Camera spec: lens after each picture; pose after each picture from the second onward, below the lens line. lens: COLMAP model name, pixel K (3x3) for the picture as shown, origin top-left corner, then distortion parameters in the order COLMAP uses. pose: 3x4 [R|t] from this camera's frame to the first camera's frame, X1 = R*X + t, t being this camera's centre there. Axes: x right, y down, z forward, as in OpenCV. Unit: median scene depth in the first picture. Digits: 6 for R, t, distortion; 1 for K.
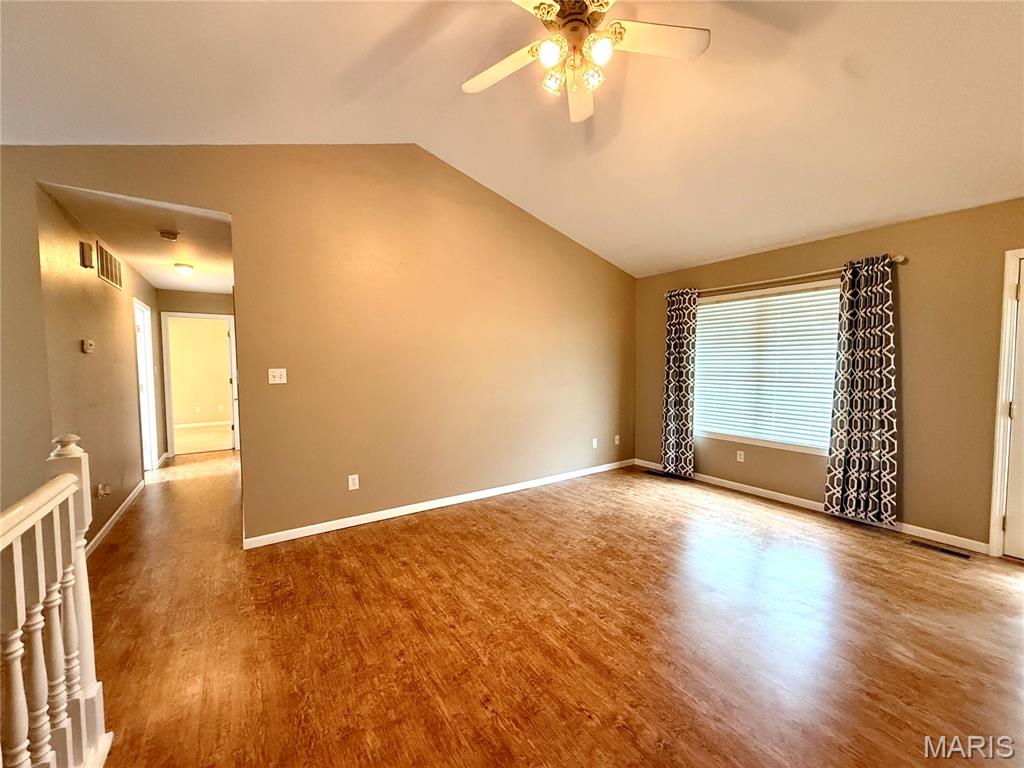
lens RADIAL K [[407.6, 0, 510.3], [0, 407.6, 382.8], [0, 0, 1]] dist [-0.000187, 0.000022]
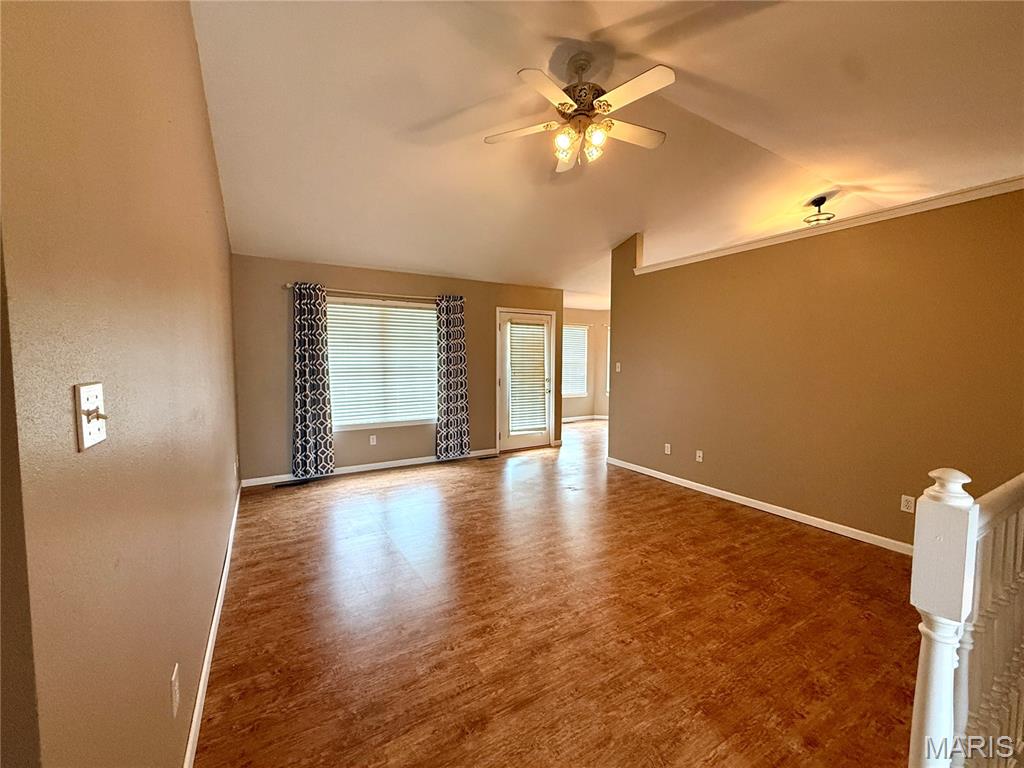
lens RADIAL K [[407.6, 0, 510.3], [0, 407.6, 382.8], [0, 0, 1]] dist [-0.000187, 0.000022]
pose [[0.051395, -0.054533, 0.997188, -0.722142], [0.048930, 0.997446, 0.052025, -0.032177], [-0.997479, 0.046118, 0.053932, 0.677958]]
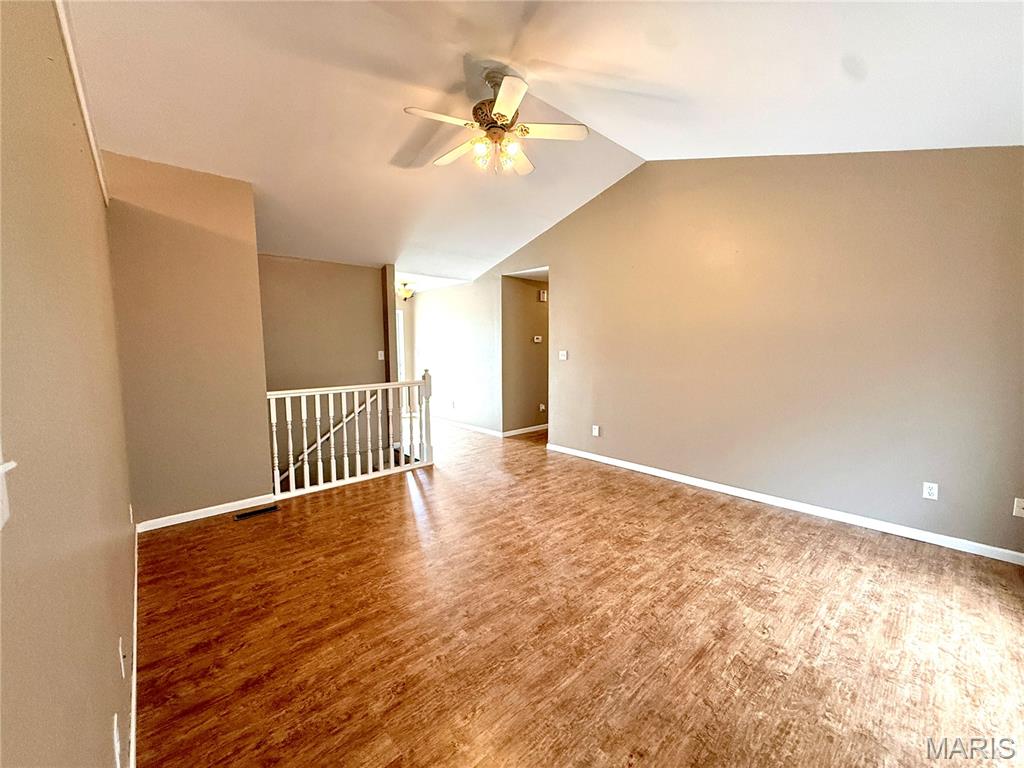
lens RADIAL K [[407.6, 0, 510.3], [0, 407.6, 382.8], [0, 0, 1]] dist [-0.000187, 0.000022]
pose [[0.147620, 0.092560, -0.984703, 0.984064], [-0.047439, 0.995128, 0.086428, -0.035181], [0.987906, 0.033954, 0.151292, 0.482448]]
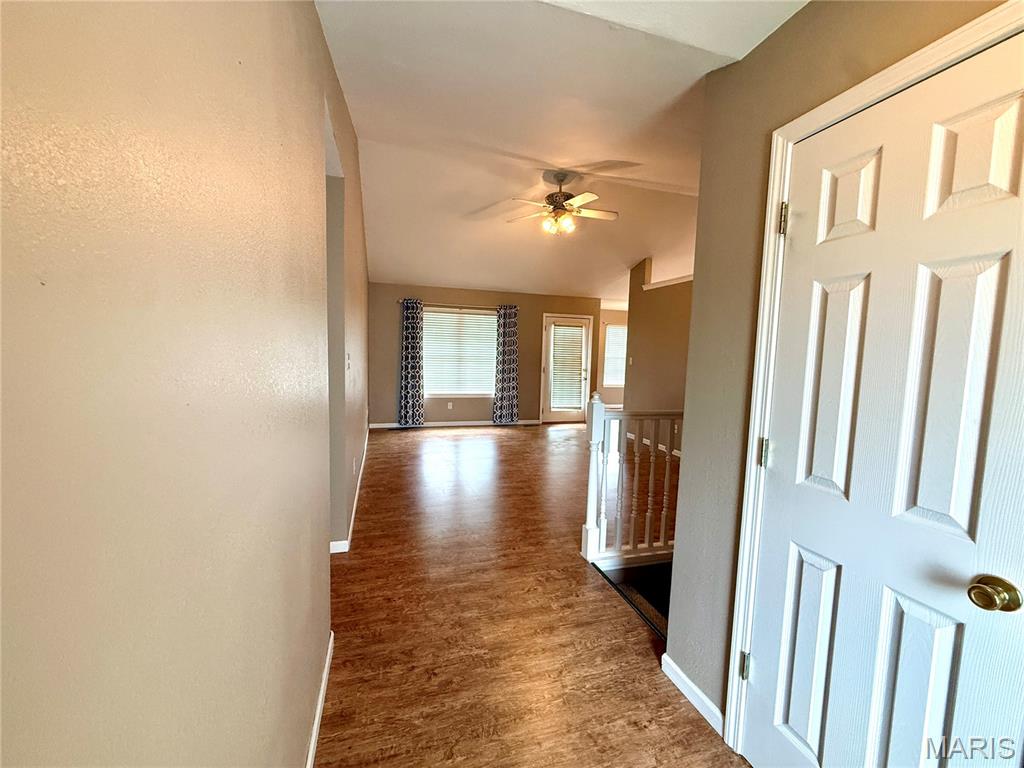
lens RADIAL K [[407.6, 0, 510.3], [0, 407.6, 382.8], [0, 0, 1]] dist [-0.000187, 0.000022]
pose [[0.286556, -0.062267, 0.956038, -1.240490], [0.018960, 0.998059, 0.059320, -0.014102], [-0.957876, 0.001128, 0.287180, 0.341550]]
